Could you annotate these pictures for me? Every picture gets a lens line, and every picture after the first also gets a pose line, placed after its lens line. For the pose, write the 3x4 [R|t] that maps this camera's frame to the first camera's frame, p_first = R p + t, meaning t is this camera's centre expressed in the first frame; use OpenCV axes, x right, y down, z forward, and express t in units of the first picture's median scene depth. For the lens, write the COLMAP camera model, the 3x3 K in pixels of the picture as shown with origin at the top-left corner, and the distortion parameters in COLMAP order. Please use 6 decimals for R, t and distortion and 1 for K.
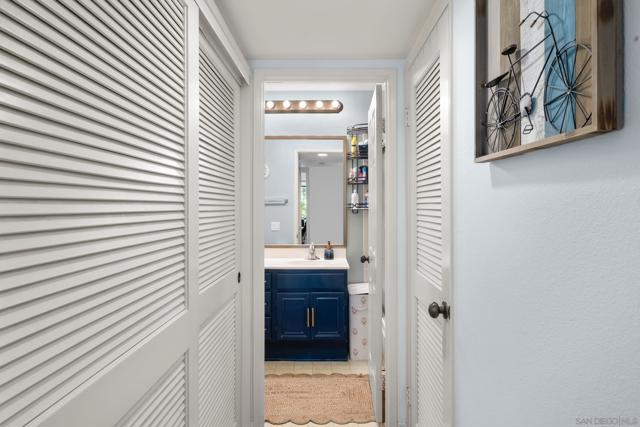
lens RADIAL K [[392.6, 0, 331.2], [0, 392.6, 210.5], [0, 0, 1]] dist [-0.000017, 0.000274]
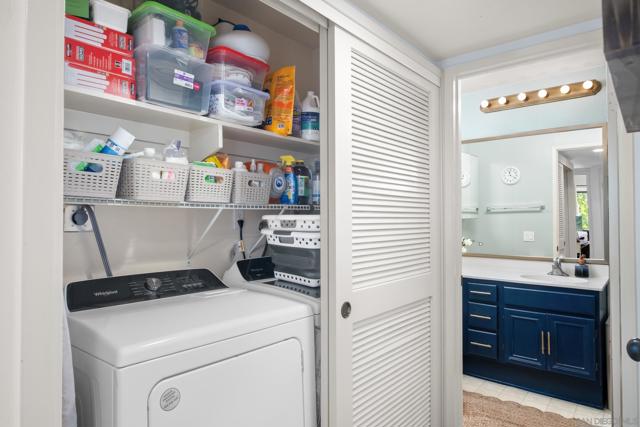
lens RADIAL K [[391.8, 0, 320.0], [0, 391.8, 213.5], [0, 0, 1]] dist [-0.000856, 0.000978]
pose [[0.755115, -0.011712, -0.655487, 0.117360], [-0.001758, 0.999801, -0.019890, 0.010080], [0.655590, 0.016172, 0.754944, 0.037604]]
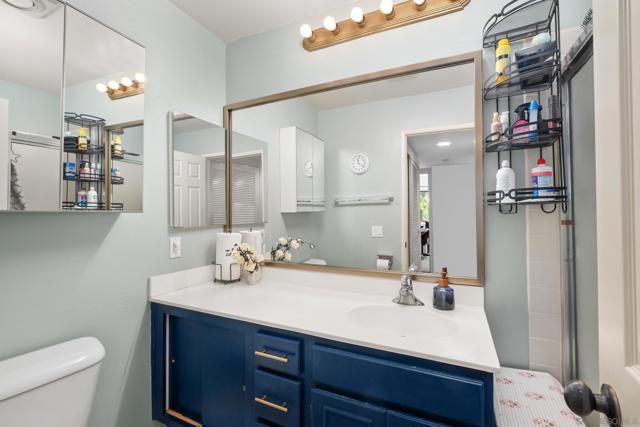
lens RADIAL K [[283.8, 0, 320.0], [0, 283.8, 213.5], [0, 0, 1]] dist [-0.000477, -0.000087]
pose [[0.895925, -0.008670, -0.444121, 0.014308], [0.006948, 0.999961, -0.005503, 0.008991], [0.444151, 0.001844, 0.895950, 0.619410]]
